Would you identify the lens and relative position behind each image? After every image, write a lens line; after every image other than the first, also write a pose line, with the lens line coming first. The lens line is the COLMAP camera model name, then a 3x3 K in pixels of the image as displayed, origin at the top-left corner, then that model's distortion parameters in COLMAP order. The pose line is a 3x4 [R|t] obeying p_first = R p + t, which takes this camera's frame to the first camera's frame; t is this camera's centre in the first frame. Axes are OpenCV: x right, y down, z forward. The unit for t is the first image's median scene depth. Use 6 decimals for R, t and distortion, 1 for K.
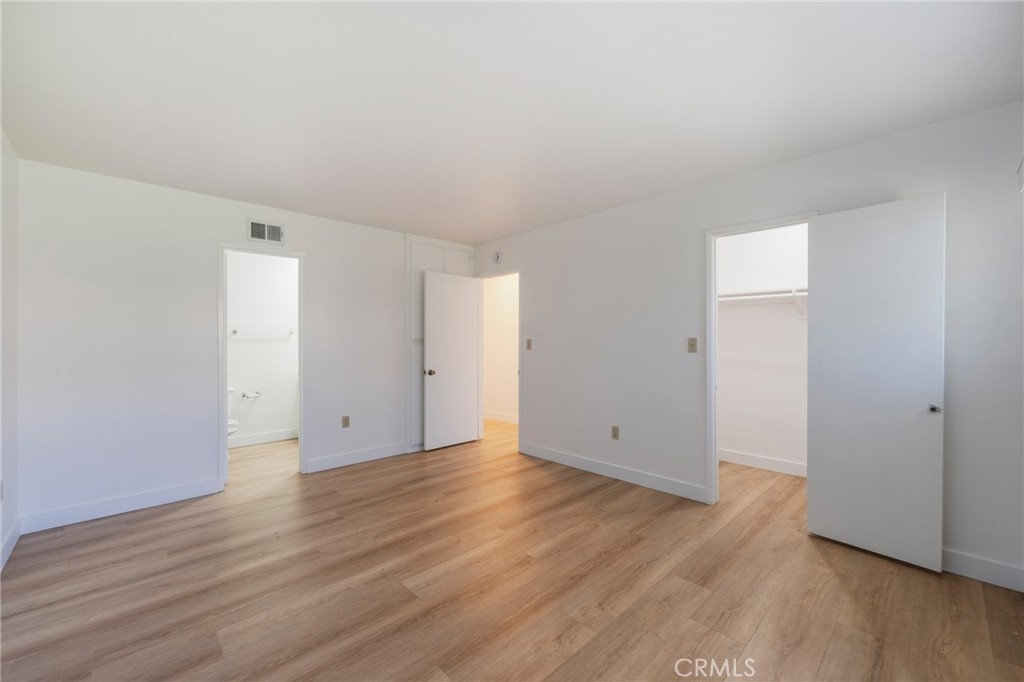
lens RADIAL K [[417.9, 0, 513.2], [0, 417.9, 339.5], [0, 0, 1]] dist [0.002384, -0.001429]
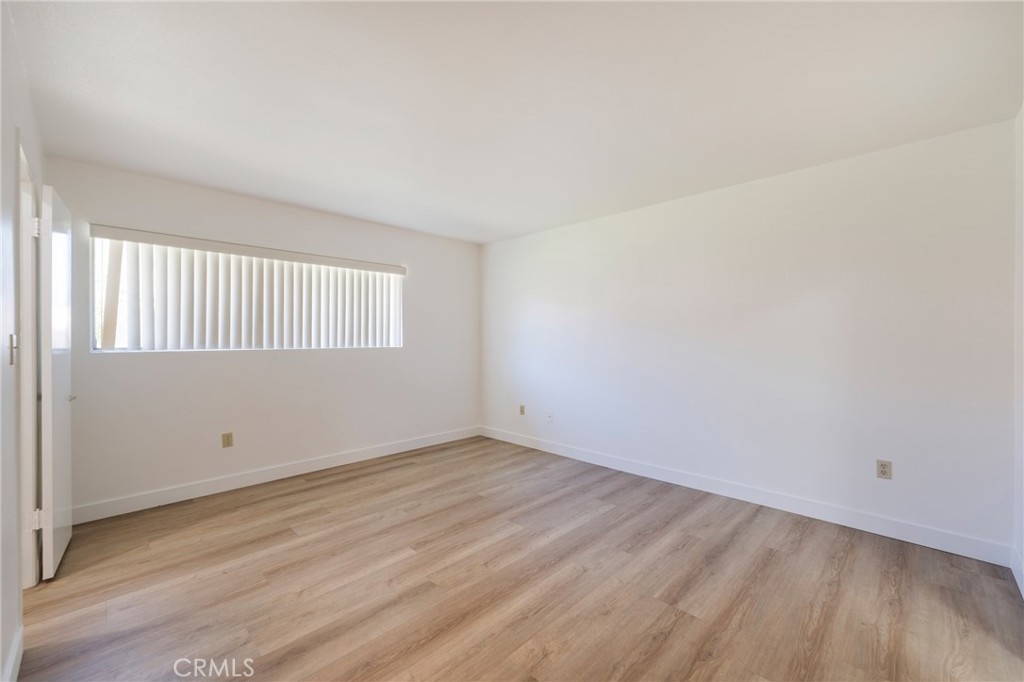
lens RADIAL K [[417.9, 0, 510.0], [0, 417.9, 338.0], [0, 0, 1]] dist [0.002384, -0.001429]
pose [[-0.999749, 0.002674, -0.022229, -0.170577], [0.002690, 0.999996, -0.000709, 0.003483], [0.022227, -0.000768, -0.999753, 1.981096]]
